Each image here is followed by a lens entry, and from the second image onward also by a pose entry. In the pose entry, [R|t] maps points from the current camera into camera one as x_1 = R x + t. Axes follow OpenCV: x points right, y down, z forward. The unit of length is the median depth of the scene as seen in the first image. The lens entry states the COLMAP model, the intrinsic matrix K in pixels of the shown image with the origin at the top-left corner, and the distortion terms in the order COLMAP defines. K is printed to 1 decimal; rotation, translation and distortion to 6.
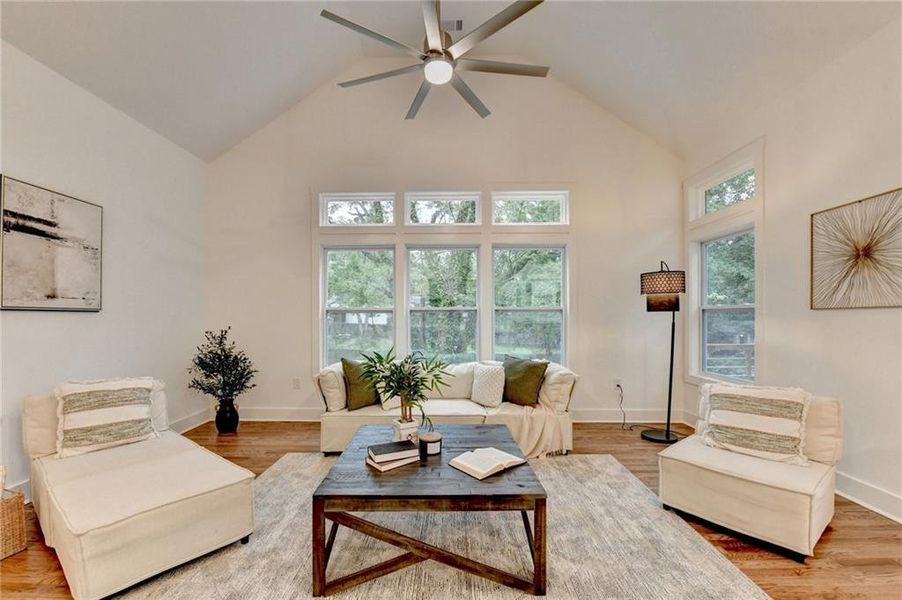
lens RADIAL K [[369.0, 0, 449.1], [0, 369.0, 315.6], [0, 0, 1]] dist [-0.015507, -0.001149]
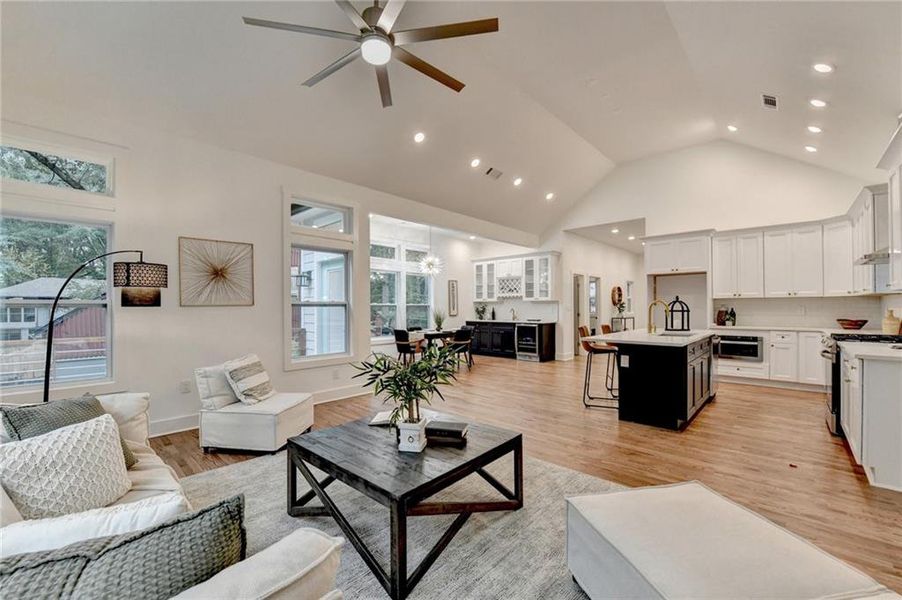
lens RADIAL K [[369.0, 0, 445.3], [0, 369.0, 304.1], [0, 0, 1]] dist [-0.015507, -0.001149]
pose [[-0.726655, 0.011758, 0.686902, -0.583082], [0.007826, 0.999930, -0.008837, -0.001374], [-0.686958, -0.001046, -0.726697, 1.126480]]
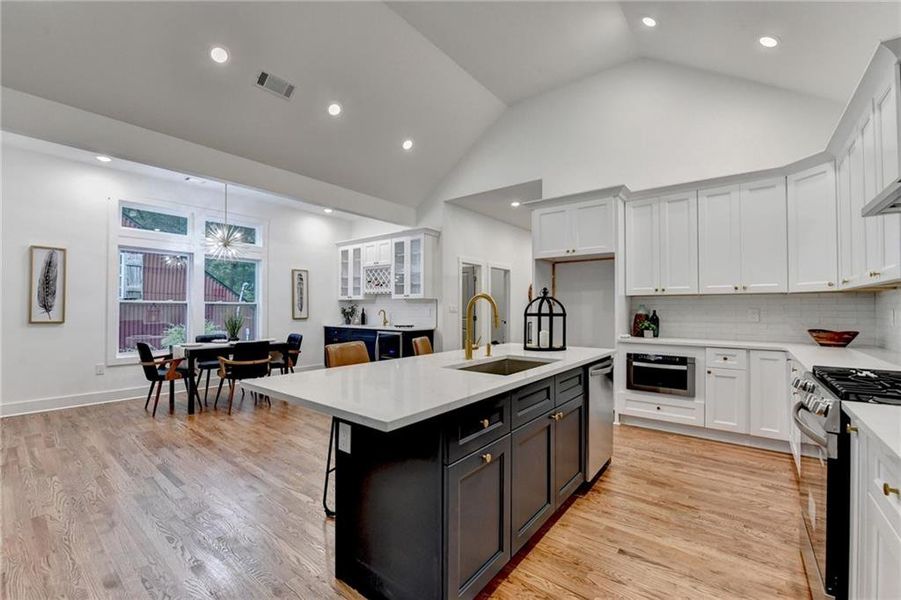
lens RADIAL K [[368.6, 0, 445.8], [0, 368.6, 304.4], [0, 0, 1]] dist [-0.015507, -0.001149]
pose [[-0.783129, 0.007225, 0.621817, -0.584458], [0.001681, 0.999953, -0.009502, 0.005088], [-0.621857, -0.006396, -0.783105, 0.081469]]
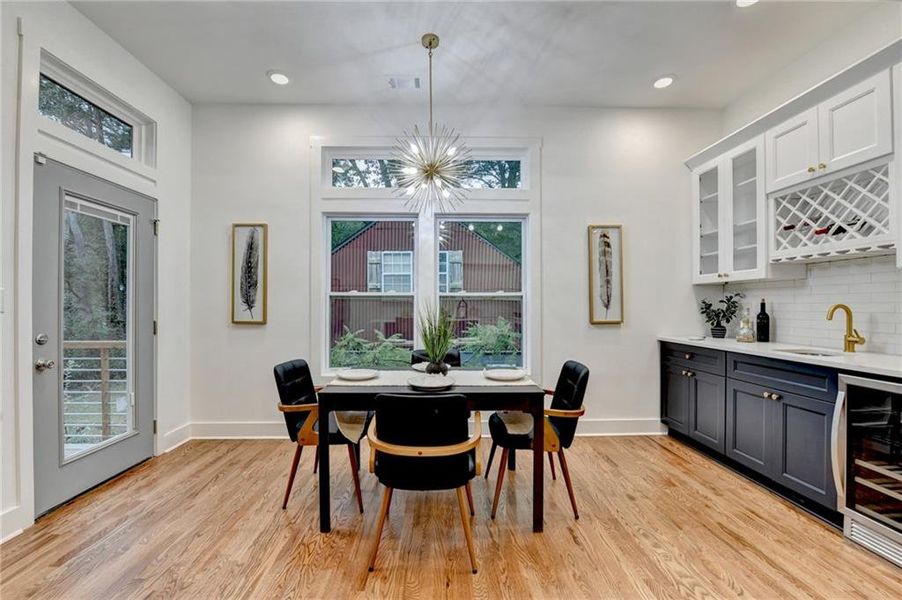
lens RADIAL K [[369.0, 0, 444.7], [0, 369.0, 306.3], [0, 0, 1]] dist [-0.015507, -0.001149]
pose [[-0.022054, -0.000126, 0.999757, 0.350445], [0.006053, 0.999982, 0.000260, 0.012830], [-0.999738, 0.006058, -0.022052, -0.576679]]
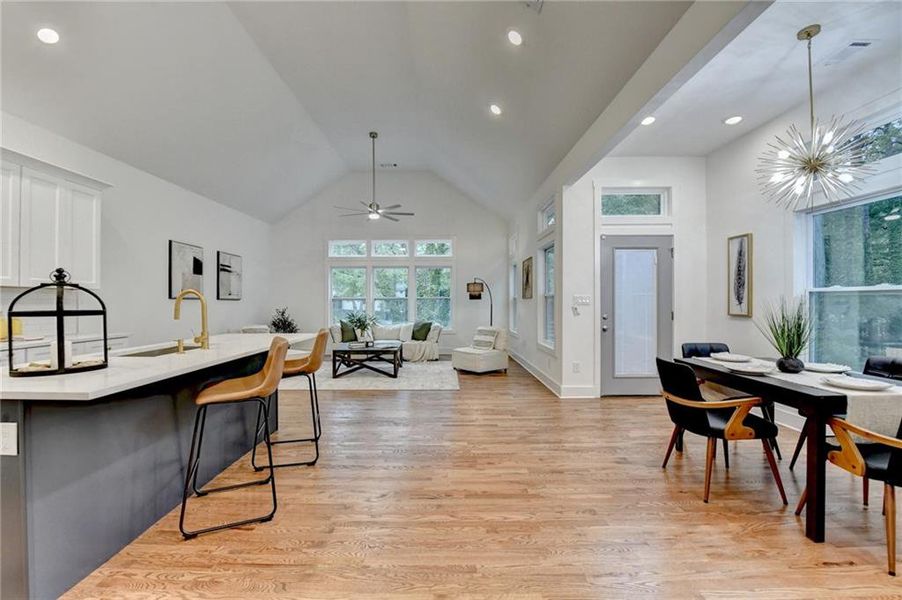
lens RADIAL K [[369.0, 0, 441.0], [0, 369.0, 299.8], [0, 0, 1]] dist [-0.015507, -0.001149]
pose [[0.999939, -0.003216, -0.010544, 0.372518], [0.003136, 0.999966, -0.007591, 0.008095], [0.010568, 0.007557, 0.999916, -1.333184]]
